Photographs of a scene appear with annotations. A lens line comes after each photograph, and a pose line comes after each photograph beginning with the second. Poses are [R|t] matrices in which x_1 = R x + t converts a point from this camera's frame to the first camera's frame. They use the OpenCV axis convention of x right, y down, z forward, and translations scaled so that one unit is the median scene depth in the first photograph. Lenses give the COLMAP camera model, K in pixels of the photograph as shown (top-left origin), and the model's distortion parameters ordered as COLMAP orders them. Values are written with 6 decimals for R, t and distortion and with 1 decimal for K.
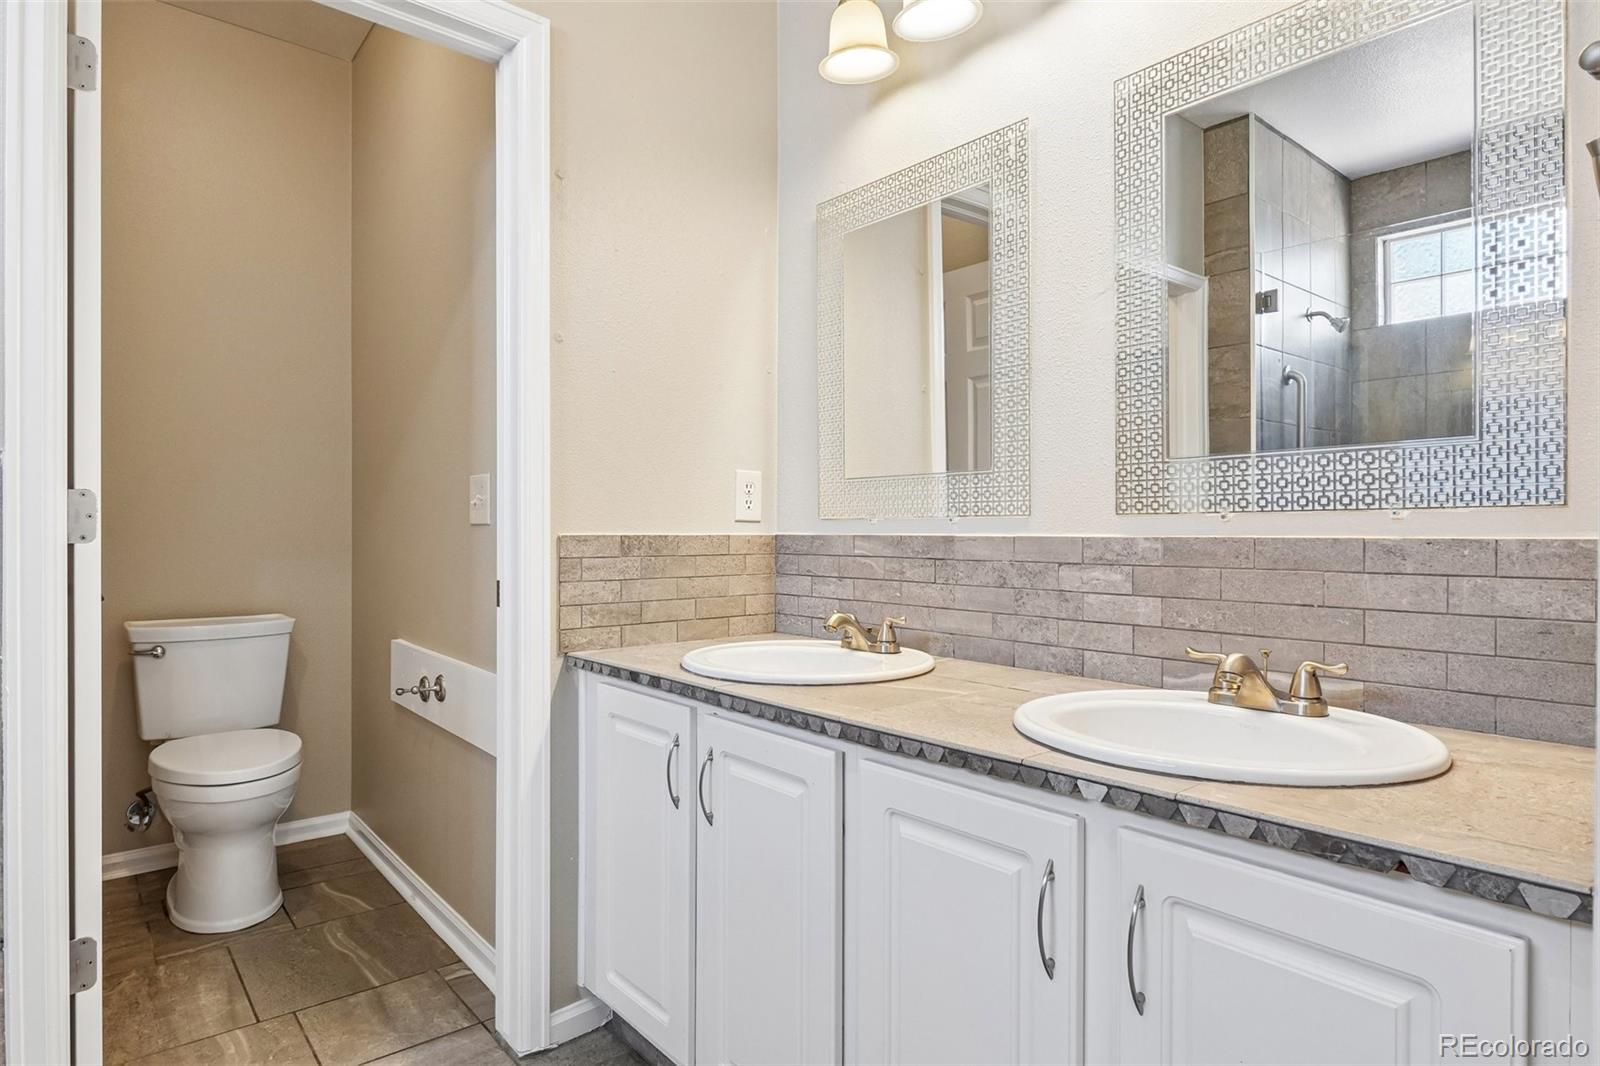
lens RADIAL K [[869.6, 0, 801.7], [0, 869.6, 536.1], [0, 0, 1]] dist [-0.012007, -0.004216]
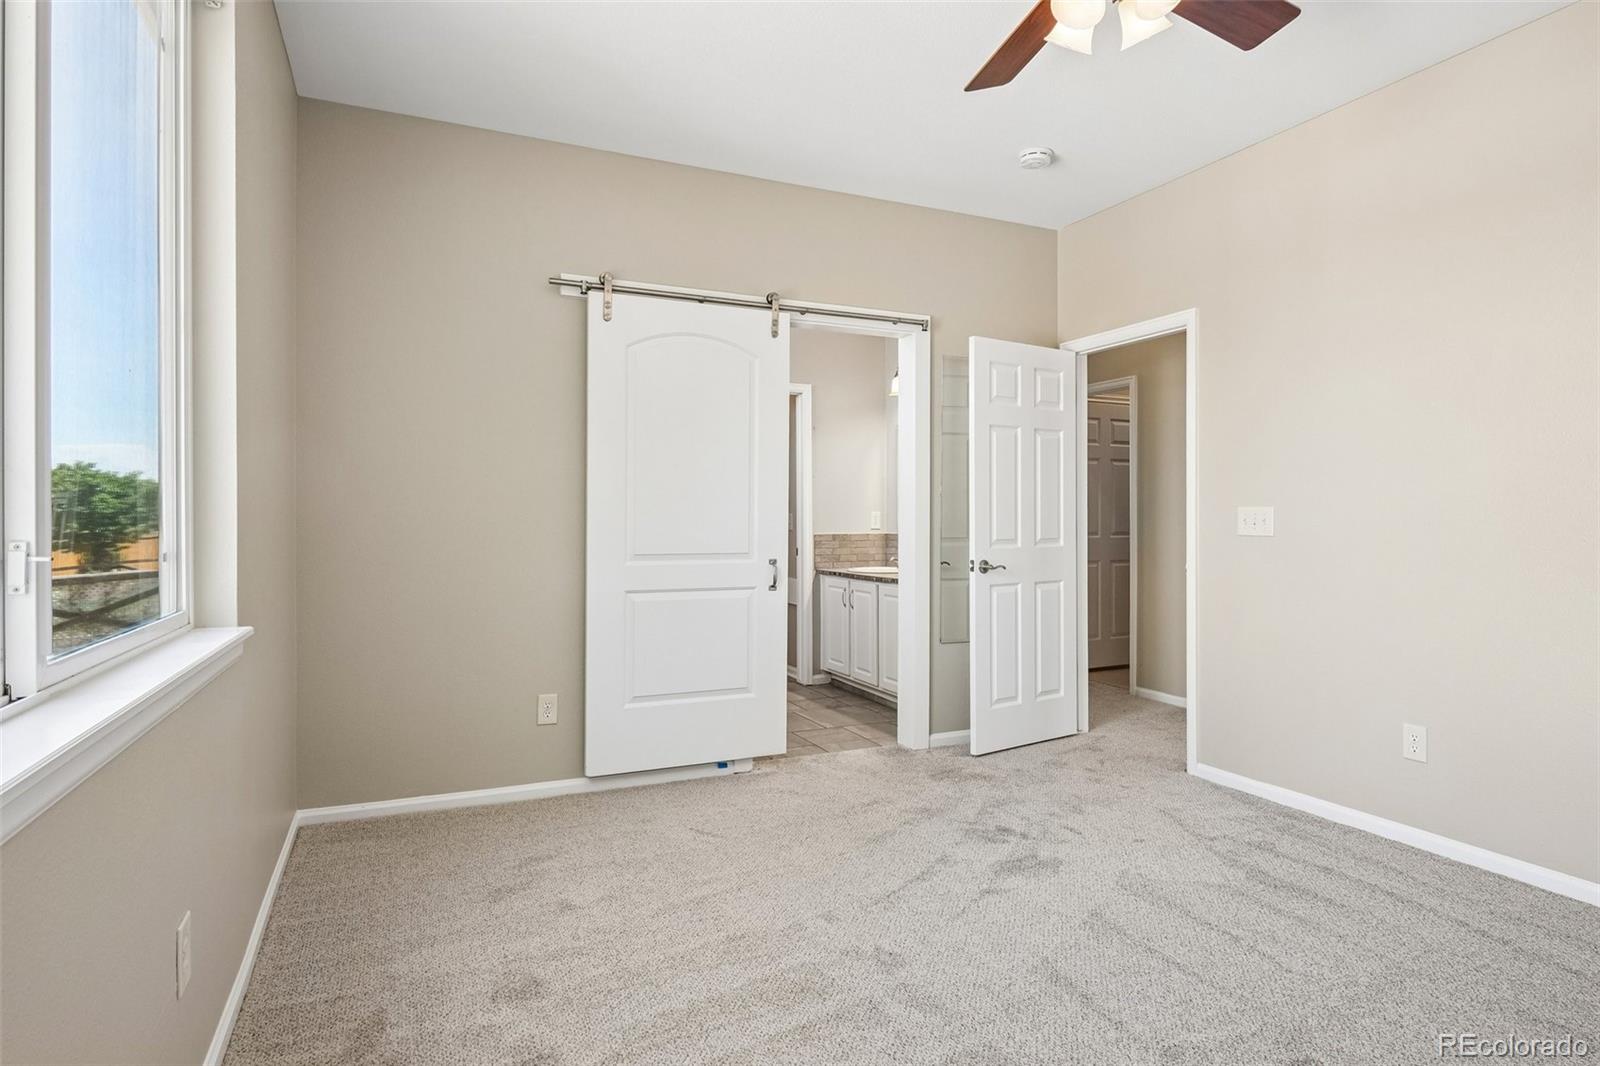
lens RADIAL K [[869.6, 0, 801.4], [0, 869.6, 529.3], [0, 0, 1]] dist [-0.012007, -0.004216]
pose [[0.960687, -0.002758, -0.277618, 0.608434], [0.004685, 0.999969, 0.006276, -0.042275], [0.277593, -0.007330, 0.960671, -2.256541]]
